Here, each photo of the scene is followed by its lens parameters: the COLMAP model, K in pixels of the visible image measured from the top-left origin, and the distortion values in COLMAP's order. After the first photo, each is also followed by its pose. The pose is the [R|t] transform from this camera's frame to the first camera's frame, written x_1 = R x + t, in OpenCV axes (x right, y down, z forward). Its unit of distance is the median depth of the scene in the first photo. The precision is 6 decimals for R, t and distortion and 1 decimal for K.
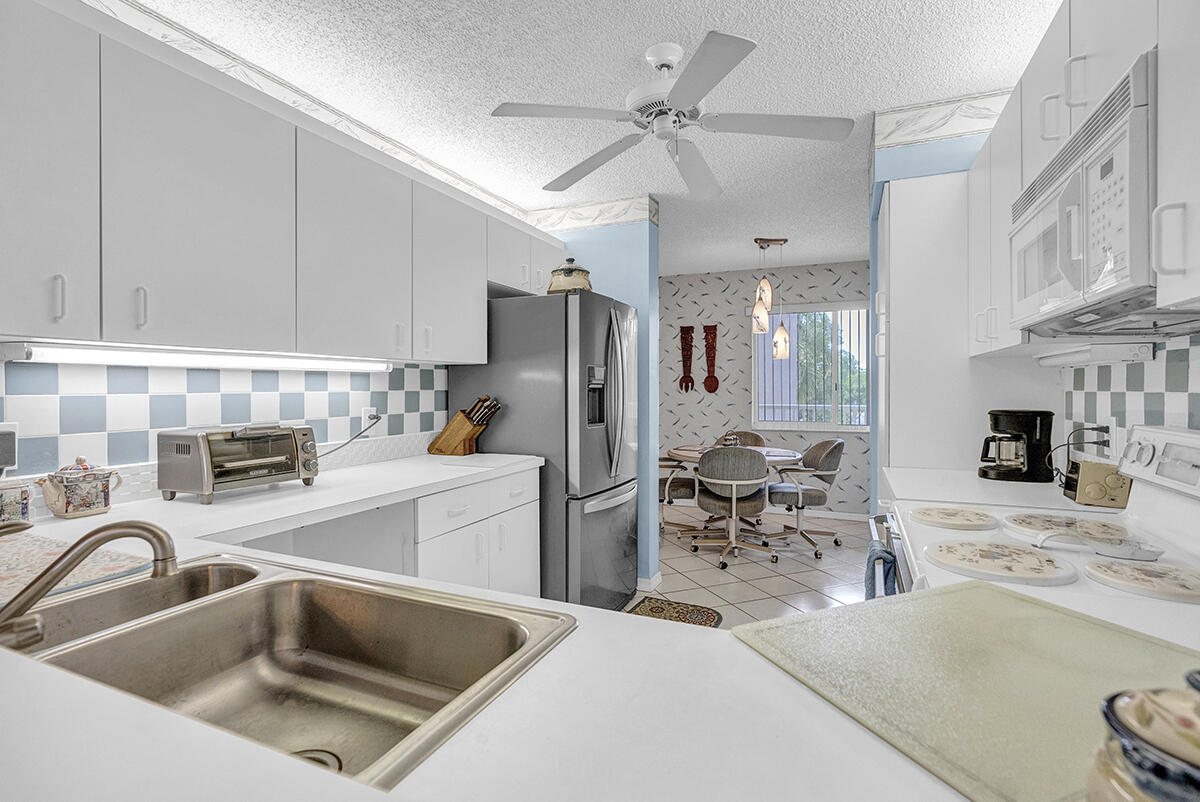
lens RADIAL K [[579.6, 0, 599.0], [0, 579.6, 385.4], [0, 0, 1]] dist [-0.000120, 0.000002]
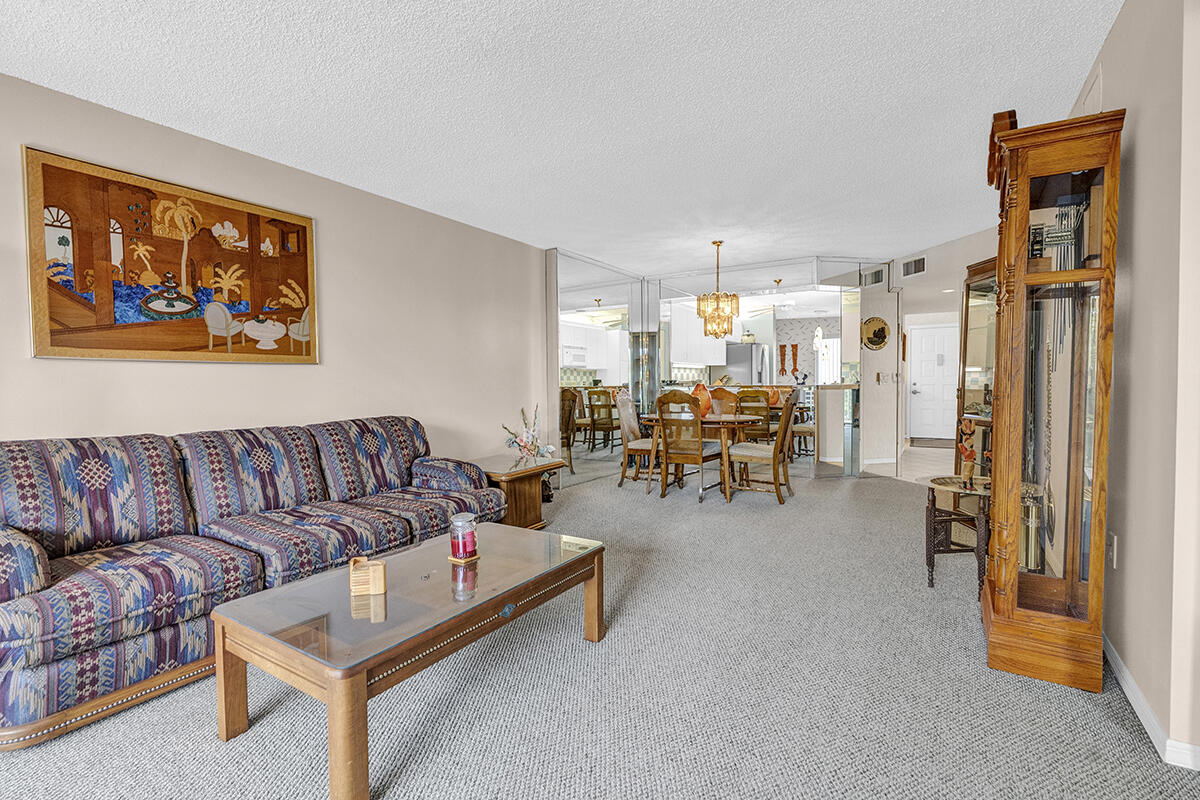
lens RADIAL K [[557.2, 0, 600.0], [0, 557.2, 400.0], [0, 0, 1]] dist [-0.012738, 0.000249]
pose [[0.989616, -0.007129, -0.143562, -0.213511], [0.011987, 0.999383, 0.033005, 0.023073], [0.143238, -0.034383, 0.989091, -1.080052]]
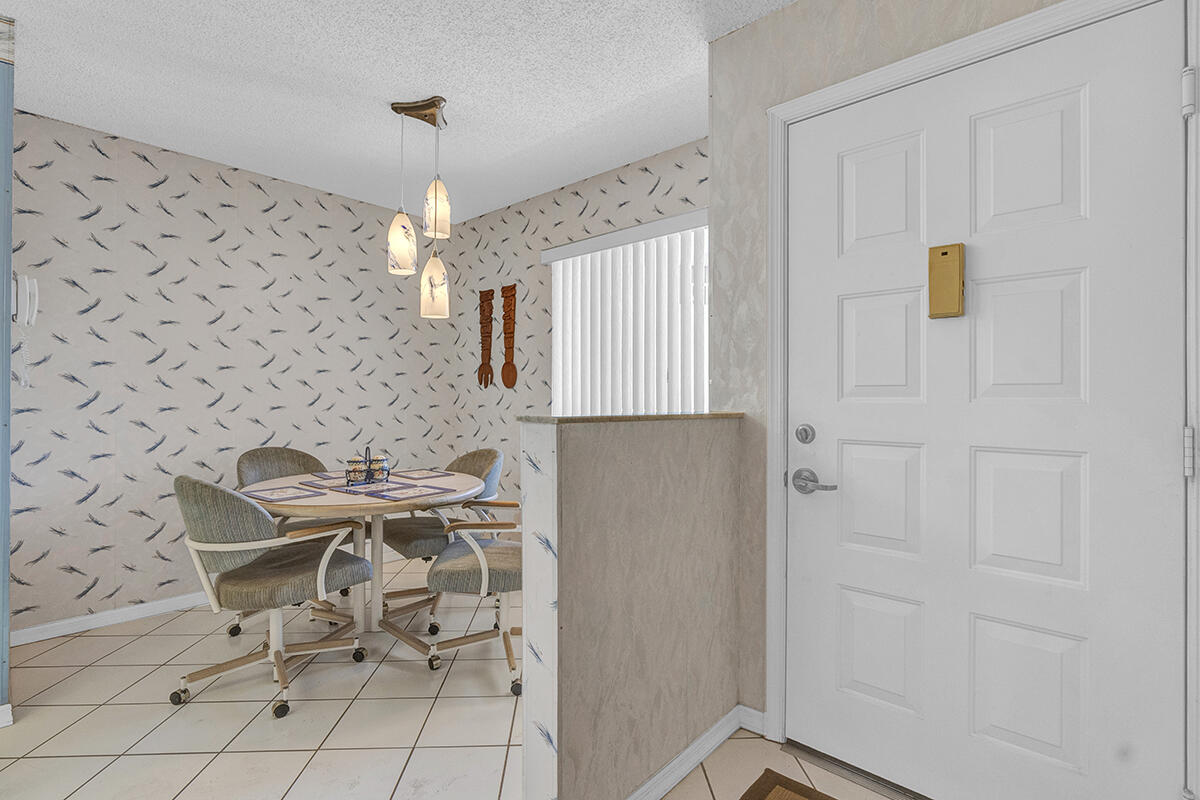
lens RADIAL K [[557.2, 0, 600.0], [0, 557.2, 400.0], [0, 0, 1]] dist [-0.012738, 0.000249]
pose [[0.947727, 0.004962, -0.319043, 0.492648], [-0.003514, 0.999981, 0.005116, 0.022236], [0.319063, -0.003728, 0.947726, 0.434735]]
